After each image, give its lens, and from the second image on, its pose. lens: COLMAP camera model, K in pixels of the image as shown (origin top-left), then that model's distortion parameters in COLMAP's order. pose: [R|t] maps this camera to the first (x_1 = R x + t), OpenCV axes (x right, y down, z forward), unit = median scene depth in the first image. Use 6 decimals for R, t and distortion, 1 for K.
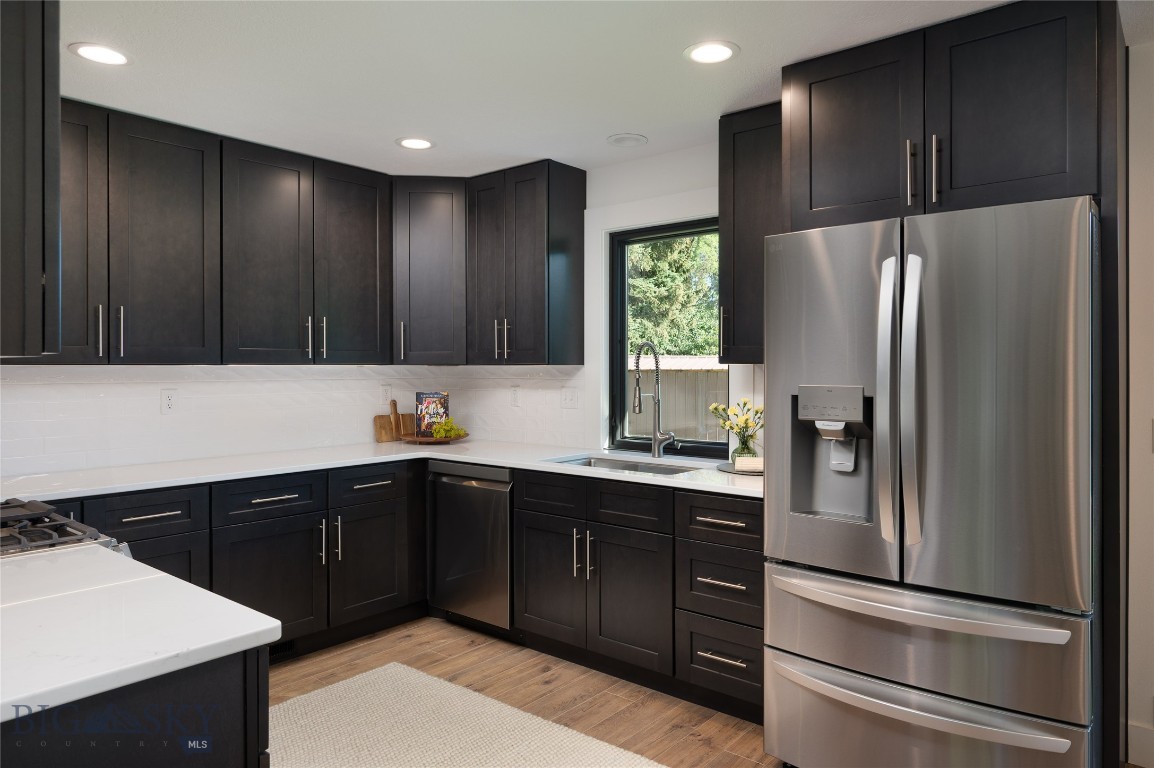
lens RADIAL K [[745.8, 0, 590.4], [0, 745.8, 371.9], [0, 0, 1]] dist [-0.003480, -0.009760]
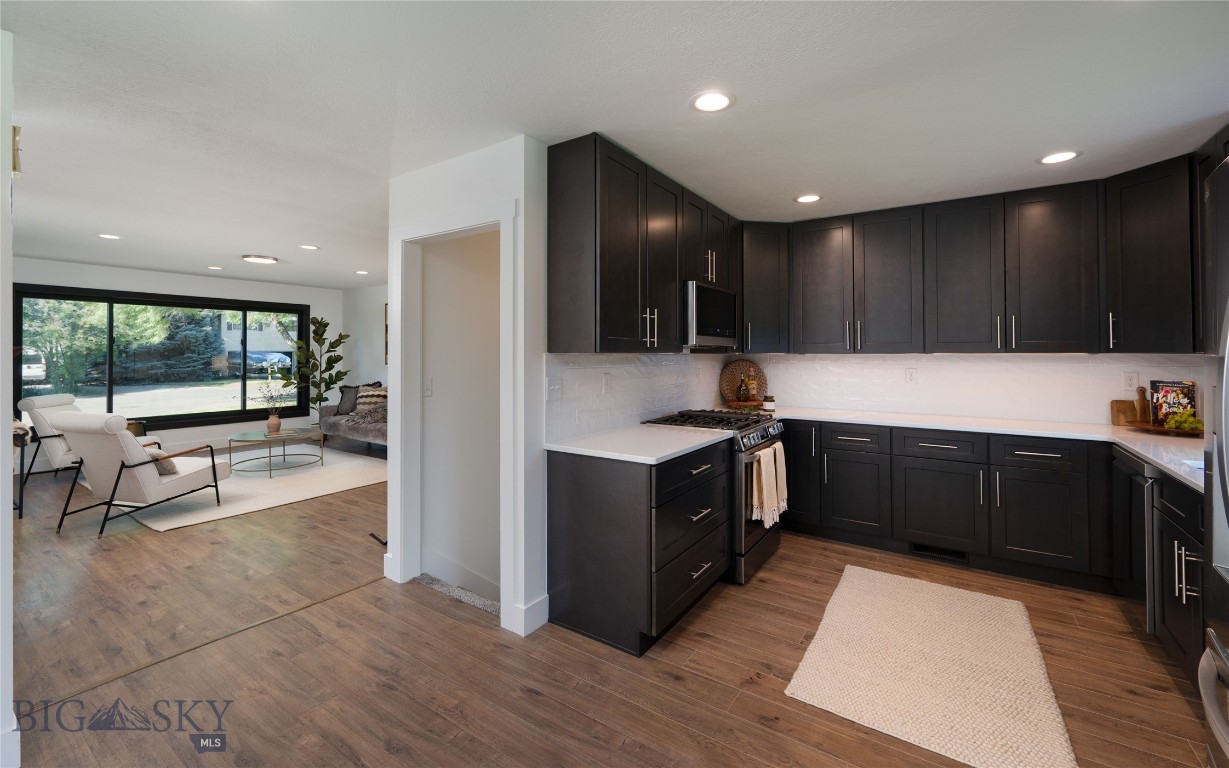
lens RADIAL K [[504.0, 0, 611.9], [0, 504.0, 351.7], [0, 0, 1]] dist [-0.002130, 0.000574]
pose [[0.096091, -0.004243, -0.995364, 0.453849], [-0.006371, 0.999968, -0.004877, -0.004176], [0.995352, 0.006810, 0.096061, 0.251945]]
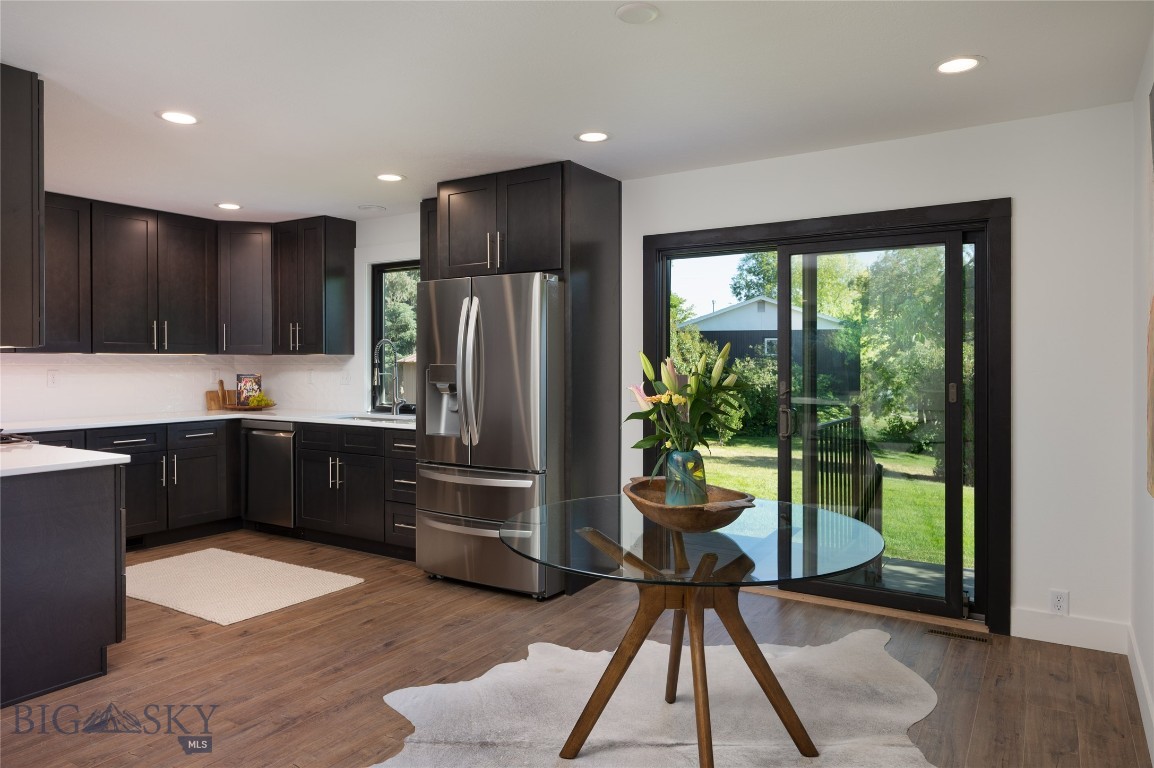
lens RADIAL K [[745.8, 0, 568.8], [0, 745.8, 369.2], [0, 0, 1]] dist [-0.003480, -0.009760]
pose [[0.992028, 0.000633, 0.126019, 0.255367], [-0.001145, 0.999991, 0.003988, 0.014228], [-0.126016, -0.004101, 0.992020, -0.574350]]
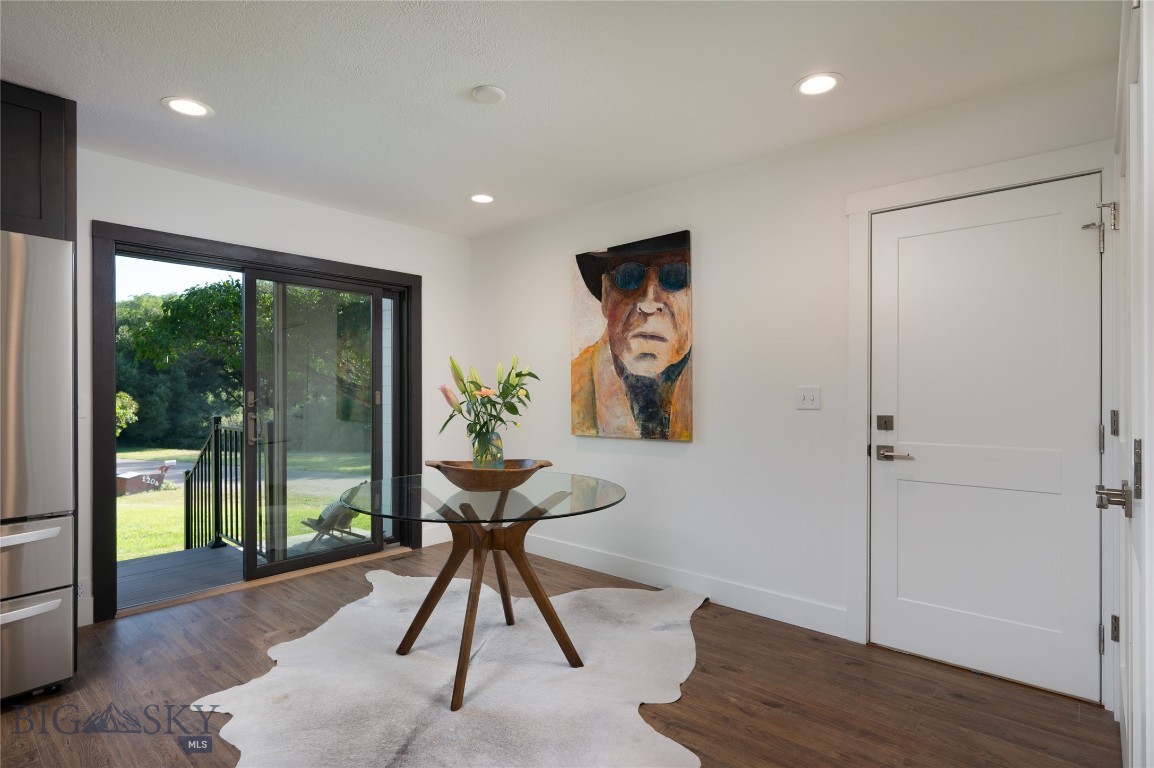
lens RADIAL K [[577.0, 0, 583.2], [0, 577.0, 392.4], [0, 0, 1]] dist [-0.001180, -0.000489]
pose [[0.026757, 0.000971, 0.999641, -0.262729], [0.004804, 0.999988, -0.001100, 0.043181], [-0.999630, 0.004832, 0.026752, -0.048367]]
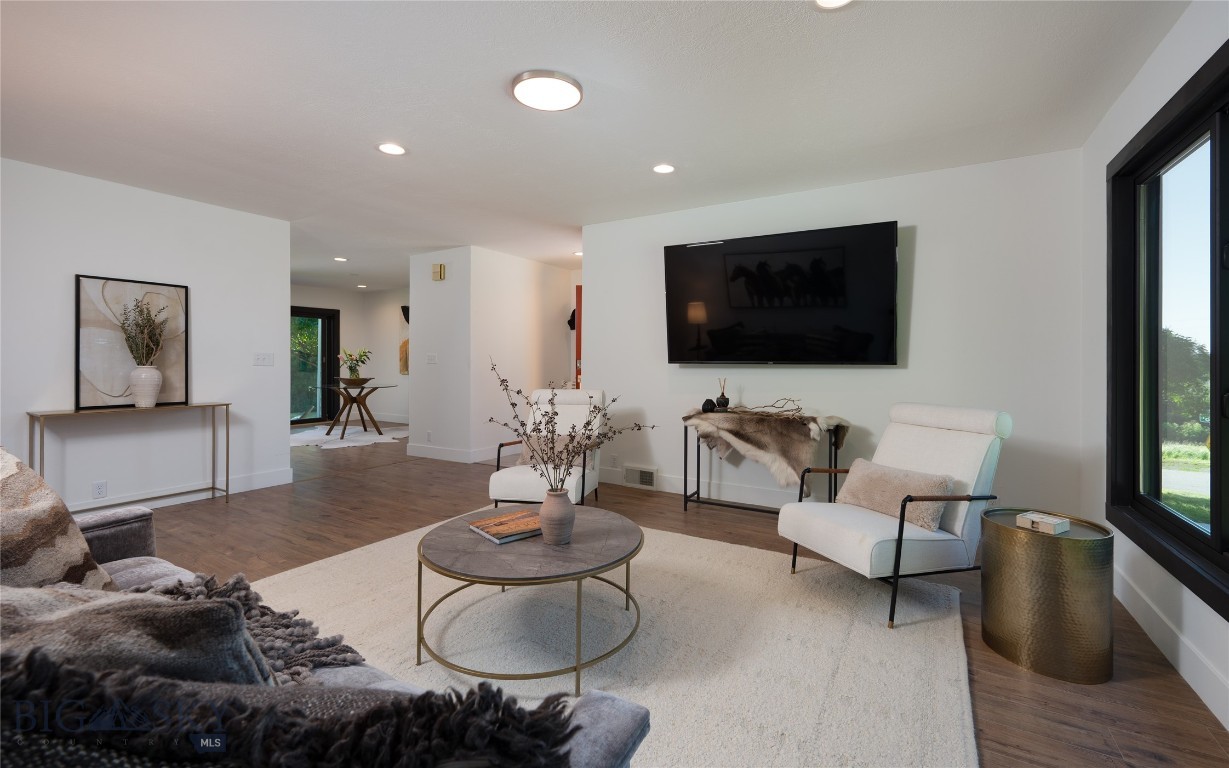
lens RADIAL K [[504.0, 0, 616.7], [0, 504.0, 358.2], [0, 0, 1]] dist [-0.002130, 0.000574]
pose [[-0.159014, 0.001655, 0.987275, -1.867124], [0.003596, 0.999993, -0.001097, 0.051514], [-0.987270, 0.003376, -0.159018, -0.681423]]
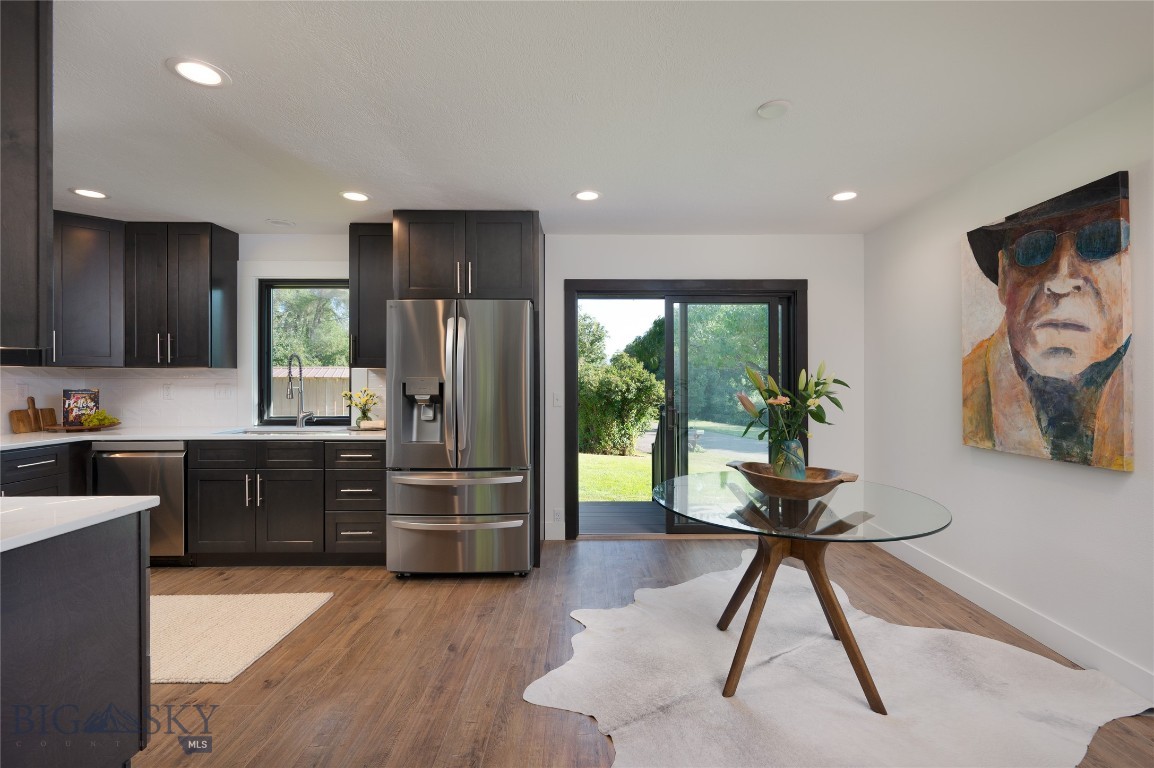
lens RADIAL K [[522.3, 0, 602.3], [0, 522.3, 376.8], [0, 0, 1]] dist [-0.003537, -0.000286]
pose [[0.754225, 0.003204, 0.656608, -0.155741], [0.001644, 0.999976, -0.006769, 0.016713], [-0.656614, 0.006185, 0.754201, -0.253374]]
